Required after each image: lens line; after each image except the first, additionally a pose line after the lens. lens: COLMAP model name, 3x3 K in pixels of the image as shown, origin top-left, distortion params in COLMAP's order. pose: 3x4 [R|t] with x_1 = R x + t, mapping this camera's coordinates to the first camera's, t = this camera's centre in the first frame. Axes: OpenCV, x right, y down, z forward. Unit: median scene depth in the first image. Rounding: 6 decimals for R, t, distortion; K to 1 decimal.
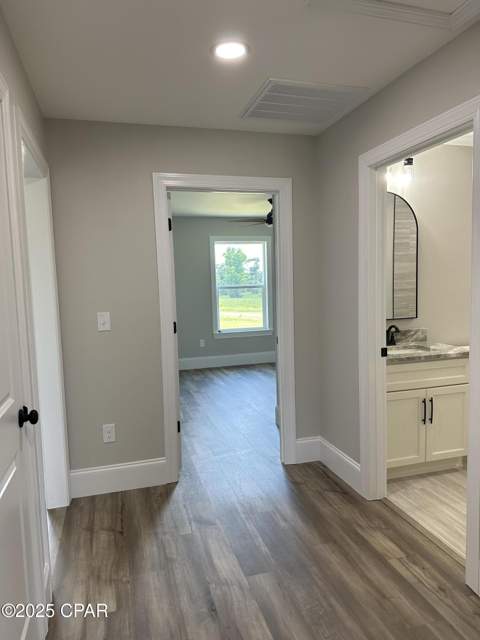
lens RADIAL K [[444.8, 0, 240.0], [0, 444.8, 320.0], [0, 0, 1]] dist [-0.006513, -0.005040]
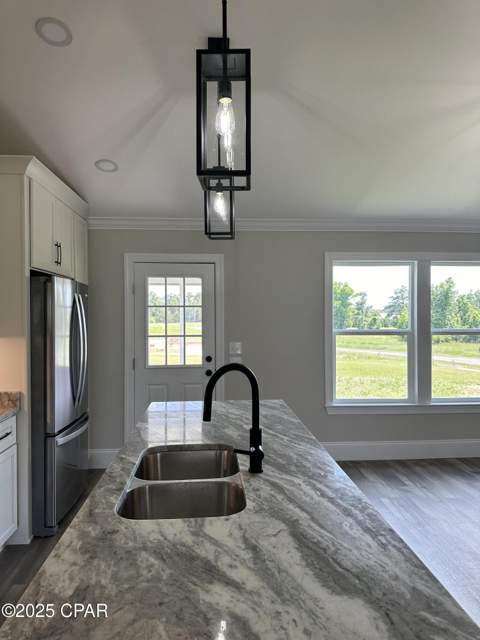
lens RADIAL K [[452.8, 0, 240.0], [0, 452.8, 320.0], [0, 0, 1]] dist [0.070857, -0.000908]
pose [[0.973565, 0.028004, -0.226687, -0.035892], [-0.045064, 0.996498, -0.070435, -0.039653], [0.223921, 0.078789, 0.971417, 0.340591]]
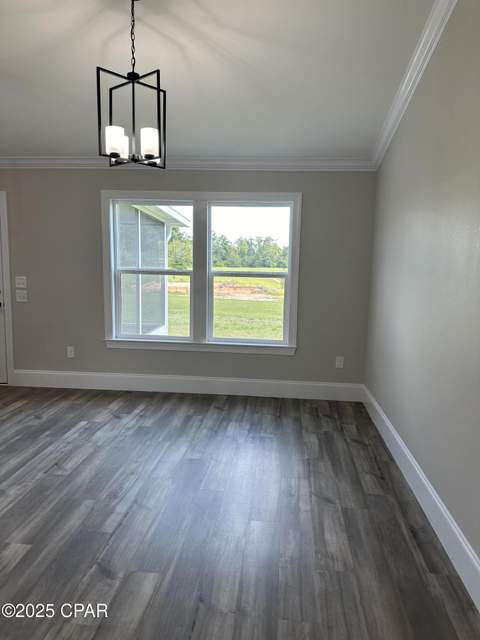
lens RADIAL K [[444.8, 0, 240.0], [0, 444.8, 320.0], [0, 0, 1]] dist [-0.006513, -0.005040]
pose [[0.923331, 0.097986, -0.371292, 0.370916], [-0.079163, 0.994698, 0.065644, -0.058689], [0.375756, -0.031219, 0.926193, 0.462743]]
